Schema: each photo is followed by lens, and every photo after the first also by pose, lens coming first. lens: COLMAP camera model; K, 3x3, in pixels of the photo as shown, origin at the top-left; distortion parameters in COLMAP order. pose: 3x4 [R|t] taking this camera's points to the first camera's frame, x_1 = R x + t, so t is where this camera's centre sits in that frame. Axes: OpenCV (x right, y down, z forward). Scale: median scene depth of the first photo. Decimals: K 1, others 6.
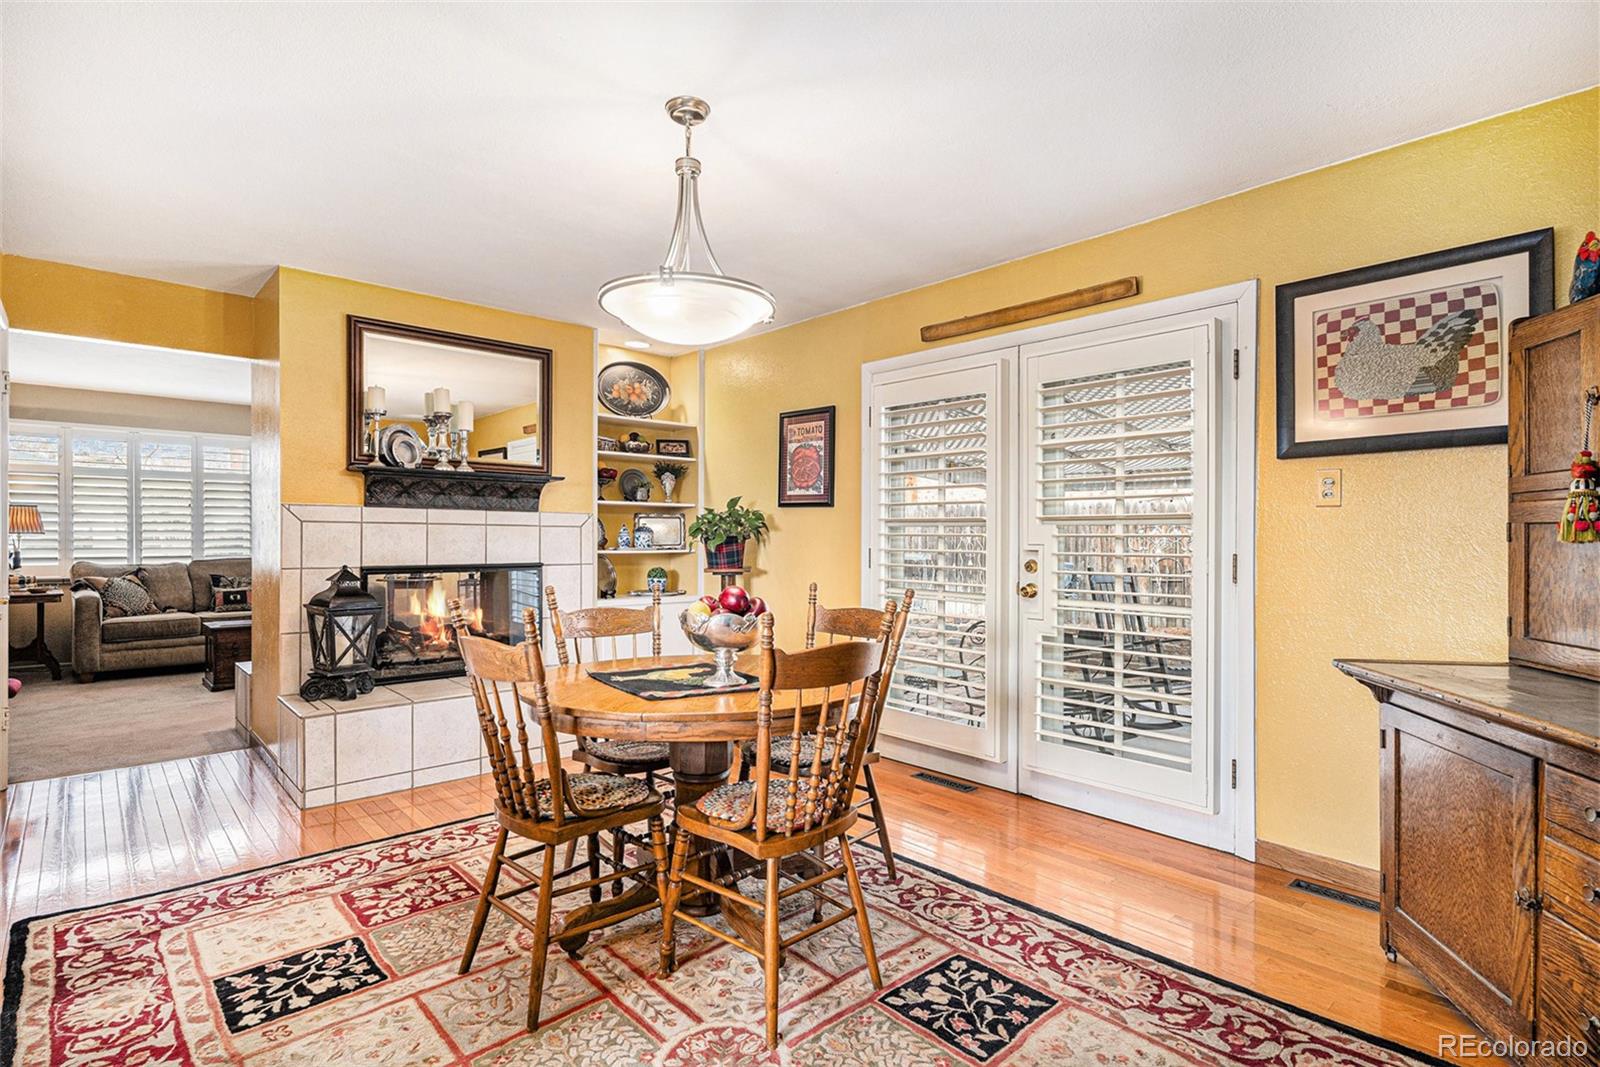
lens RADIAL K [[788.6, 0, 797.0], [0, 788.6, 534.5], [0, 0, 1]] dist [0.002342, -0.000042]
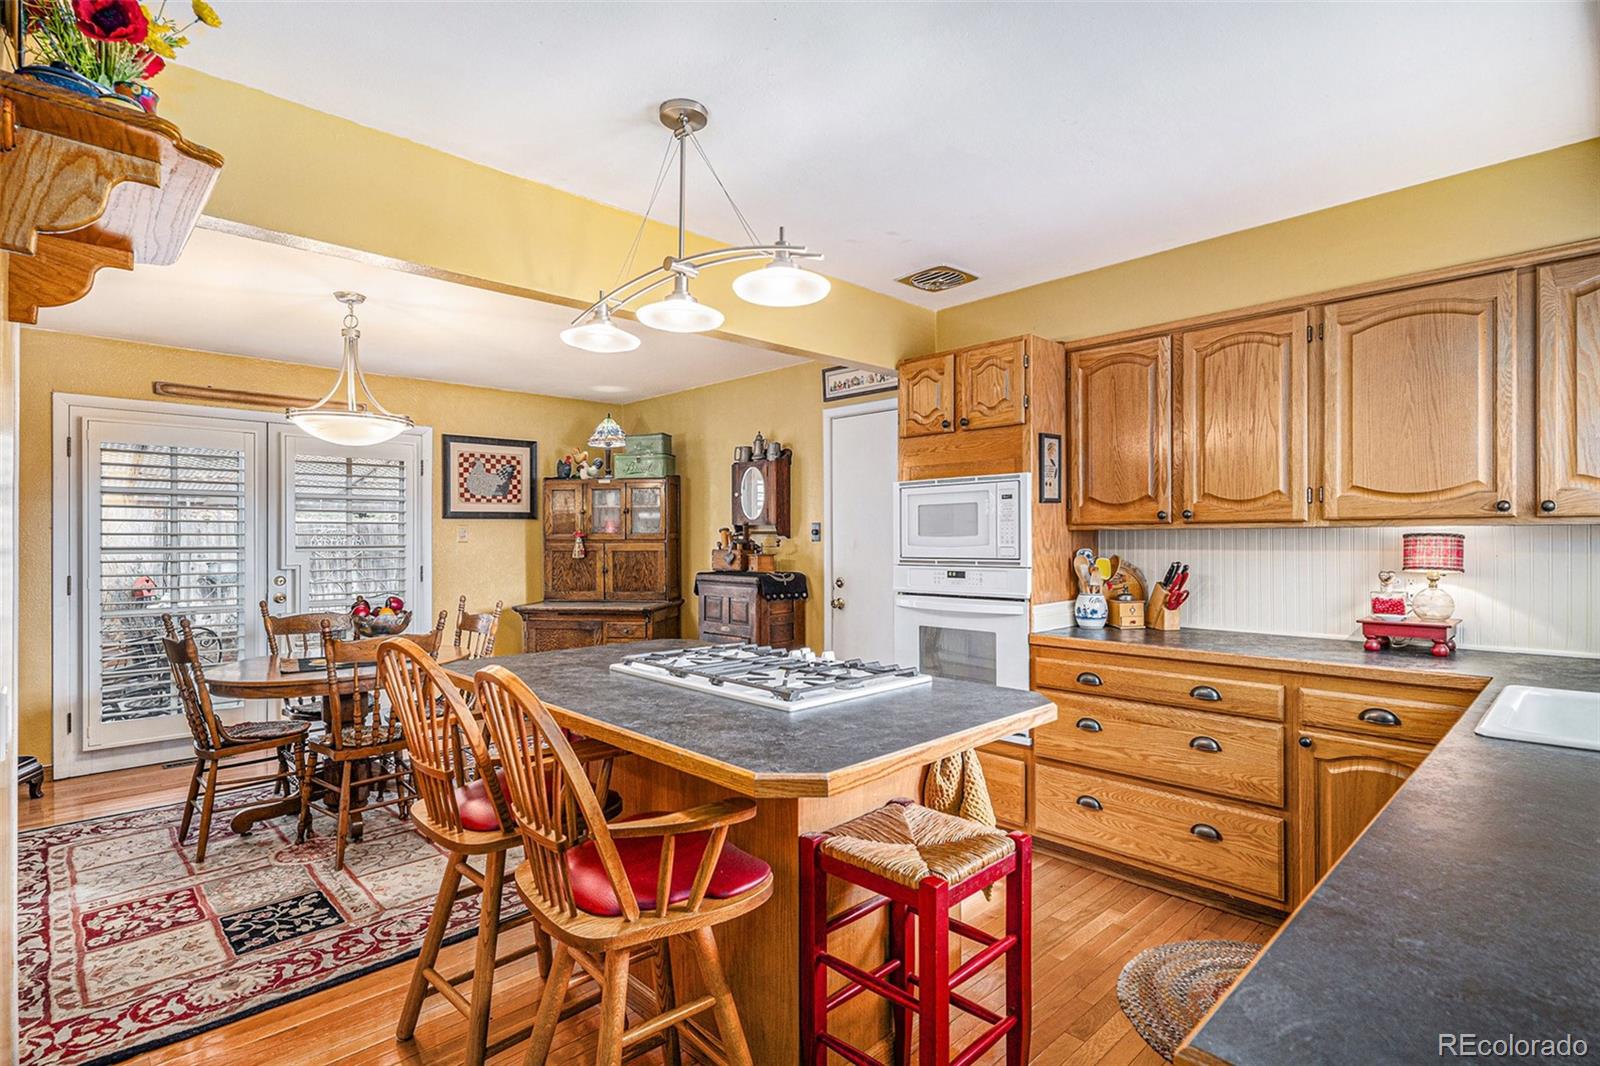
lens RADIAL K [[788.6, 0, 800.4], [0, 788.6, 539.4], [0, 0, 1]] dist [0.002342, -0.000042]
pose [[-0.023410, -0.008079, 0.999693, -1.501852], [-0.000532, 0.999967, 0.008069, -0.061434], [-0.999726, -0.000343, -0.023414, 0.130025]]
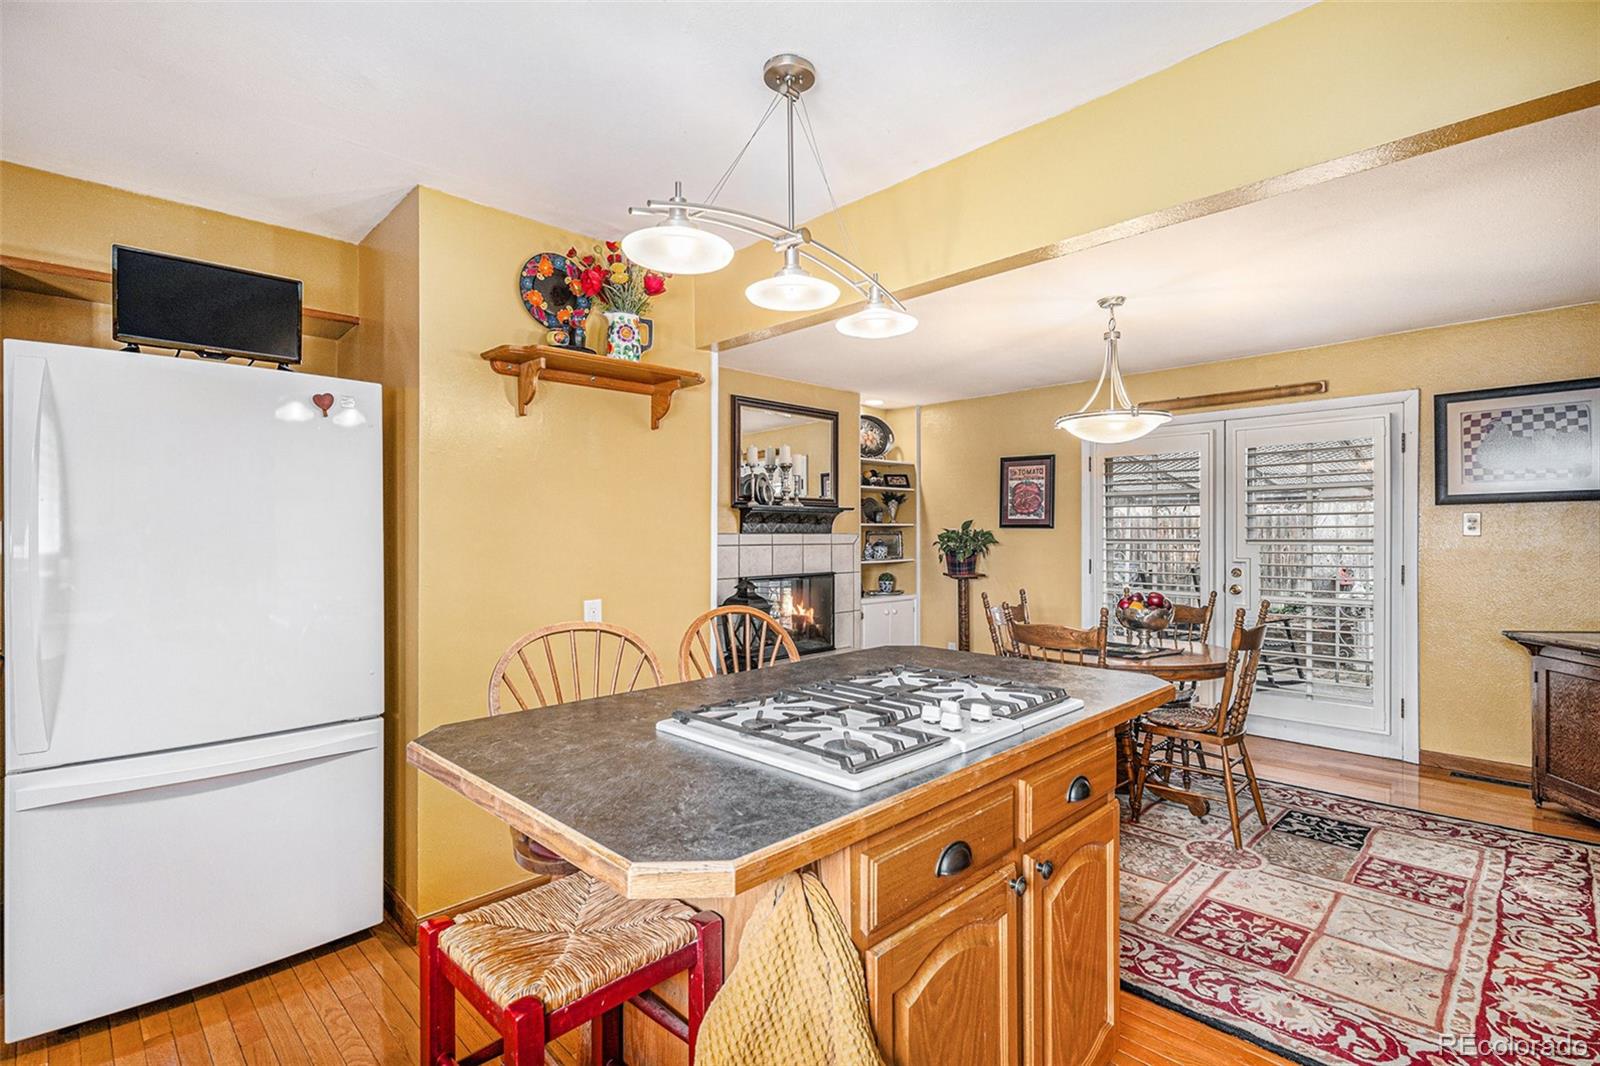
lens RADIAL K [[749.8, 0, 797.1], [0, 749.8, 531.0], [0, 0, 1]] dist [0.002161, -0.000674]
pose [[0.999220, -0.009730, 0.038259, -0.741521], [0.009702, 0.999953, 0.000909, -0.060052], [-0.038266, -0.000537, 0.999267, -0.456858]]
